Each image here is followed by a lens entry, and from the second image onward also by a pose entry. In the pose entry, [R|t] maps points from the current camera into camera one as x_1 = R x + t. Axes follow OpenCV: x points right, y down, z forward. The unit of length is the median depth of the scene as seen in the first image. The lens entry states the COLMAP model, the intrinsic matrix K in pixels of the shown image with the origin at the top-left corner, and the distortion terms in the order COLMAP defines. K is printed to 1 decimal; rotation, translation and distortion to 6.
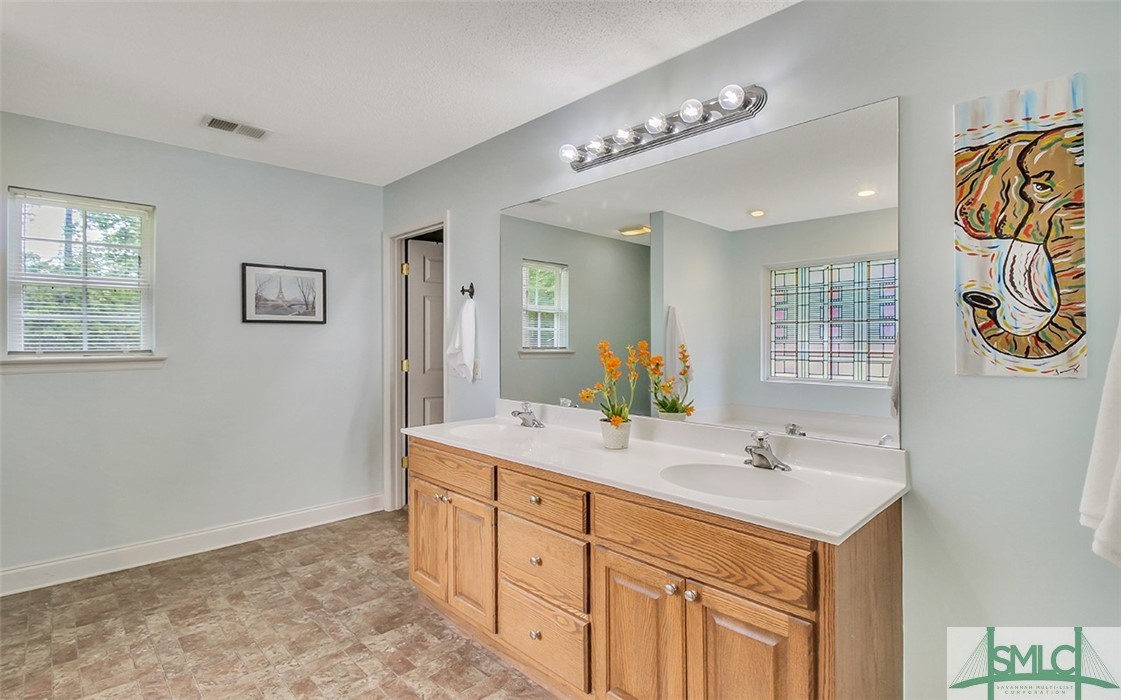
lens RADIAL K [[536.0, 0, 566.5], [0, 536.0, 335.5], [0, 0, 1]] dist [0.013214, -0.019012]
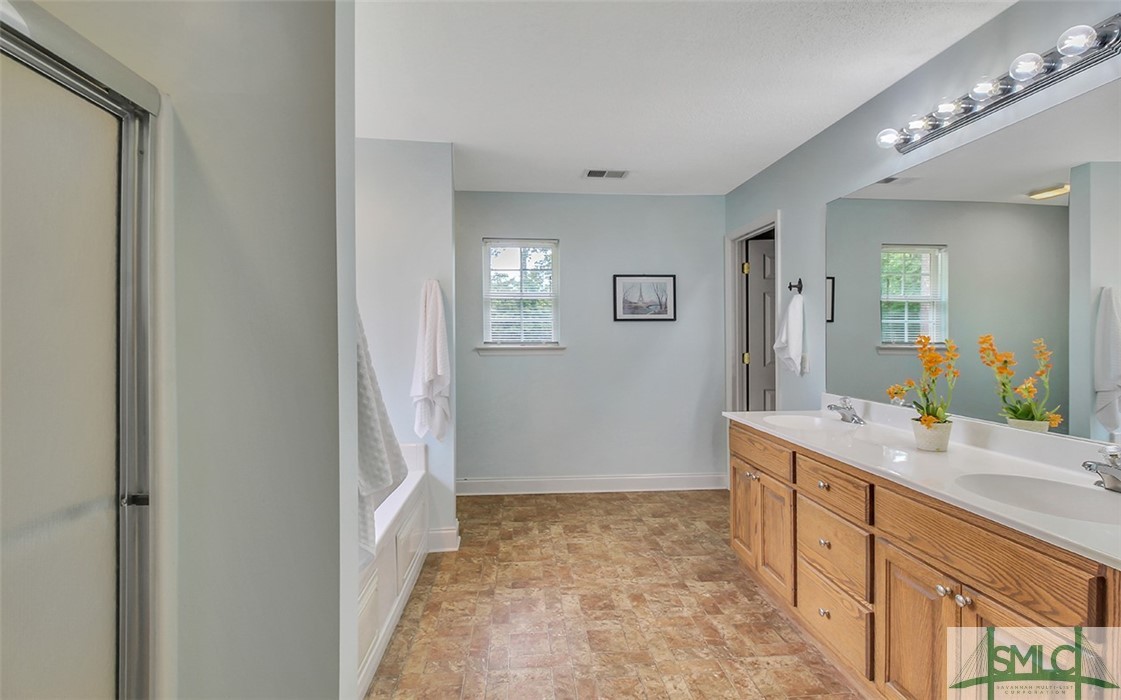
lens RADIAL K [[540.0, 0, 565.2], [0, 540.0, 329.8], [0, 0, 1]] dist [0.001096, -0.000029]
pose [[0.776795, -0.007626, -0.629707, 0.175547], [0.007728, 0.999967, -0.002576, -0.001269], [0.629706, -0.002865, 0.776829, -0.116349]]
